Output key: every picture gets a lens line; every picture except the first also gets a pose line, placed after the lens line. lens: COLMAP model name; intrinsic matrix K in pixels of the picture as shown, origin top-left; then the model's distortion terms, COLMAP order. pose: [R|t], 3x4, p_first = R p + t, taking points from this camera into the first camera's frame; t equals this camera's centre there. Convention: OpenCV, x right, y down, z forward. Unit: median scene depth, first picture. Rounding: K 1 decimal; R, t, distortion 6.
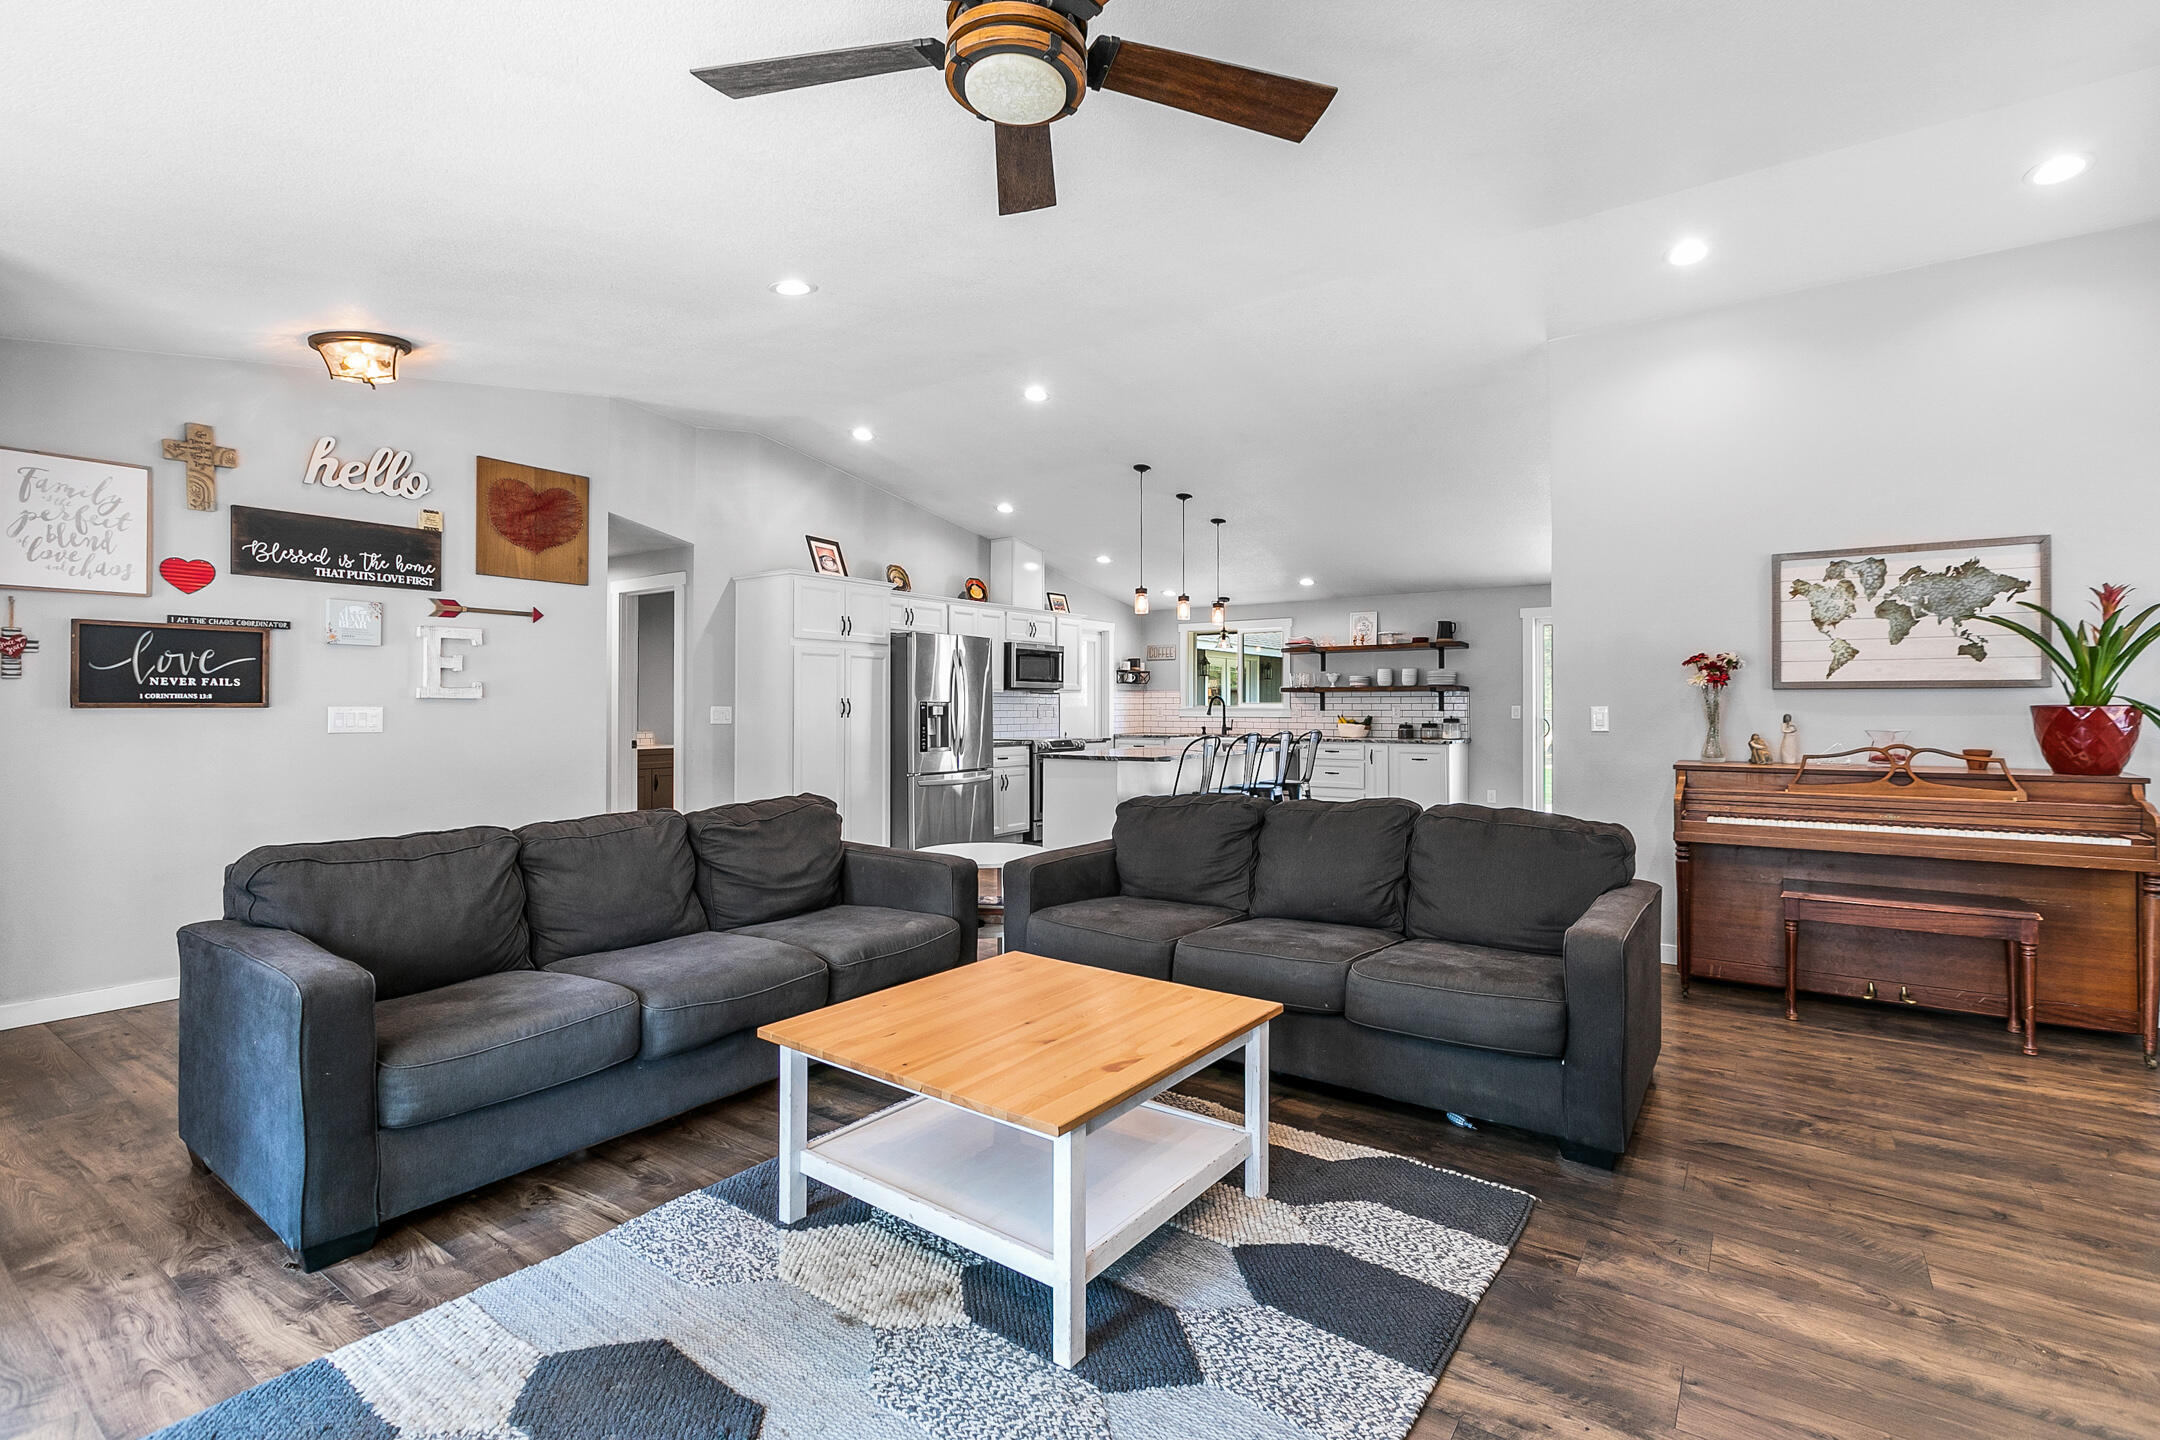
lens RADIAL K [[985.3, 0, 1090.2], [0, 985.3, 703.3], [0, 0, 1]] dist [0.012417, -0.001207]
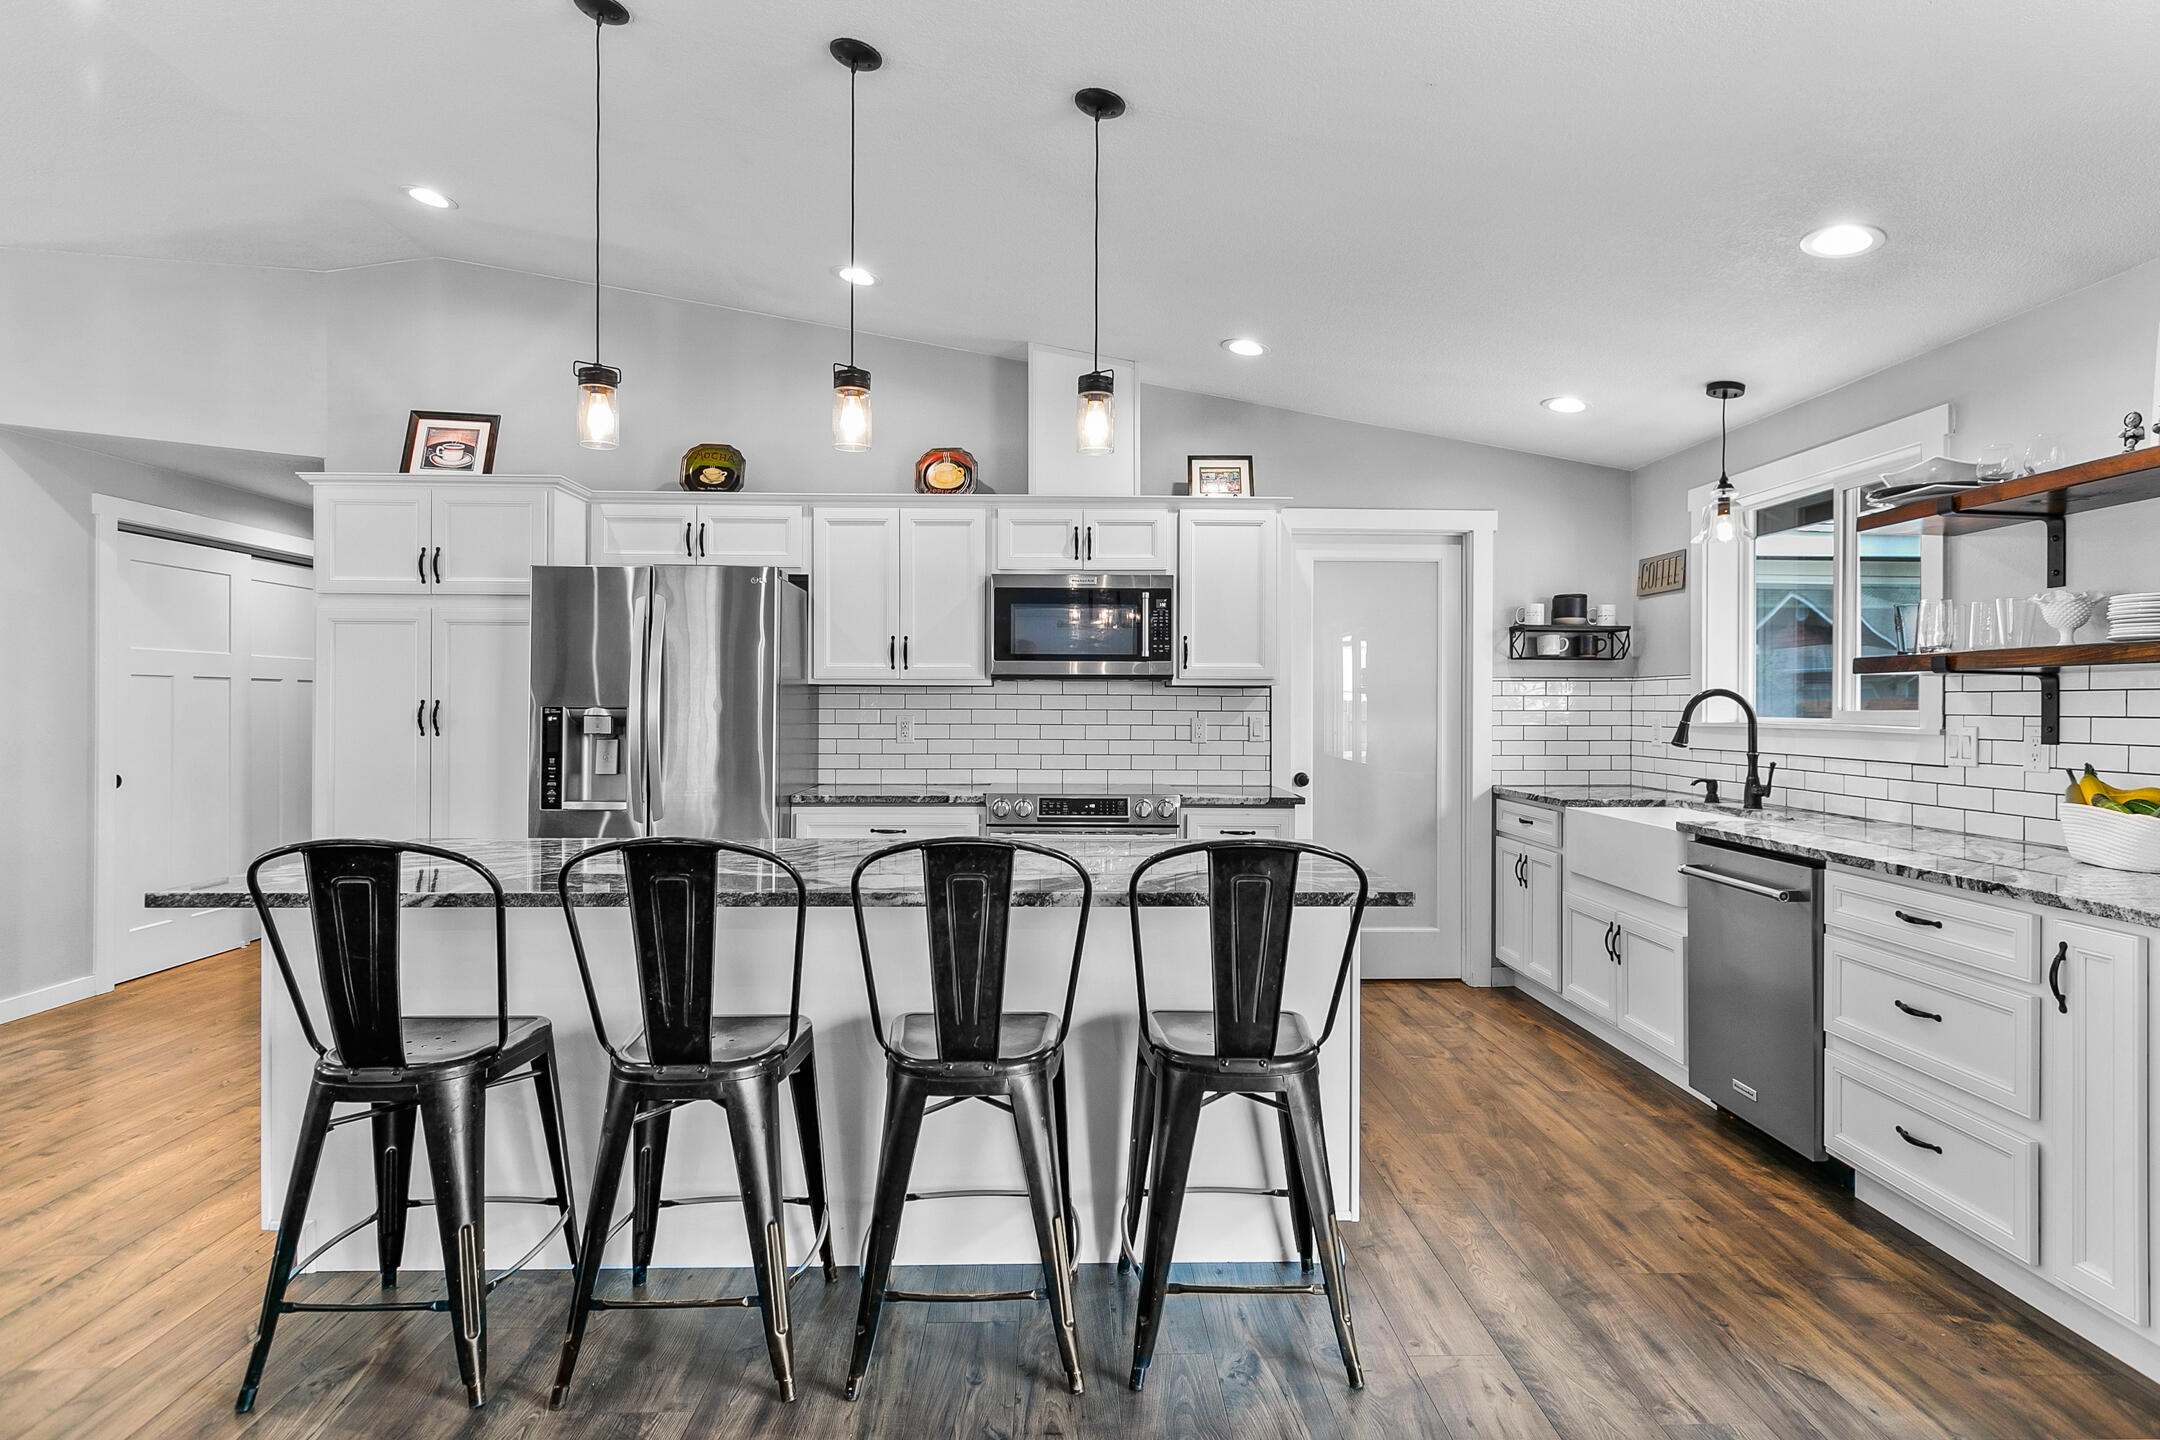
lens RADIAL K [[1174.9, 0, 1090.9], [0, 1174.9, 693.1], [0, 0, 1]] dist [0.005600, 0.002792]
pose [[0.591453, -0.005858, -0.806318, 0.622889], [-0.001010, 0.999967, -0.008006, -0.005420], [0.806338, 0.005549, 0.591428, 1.178330]]
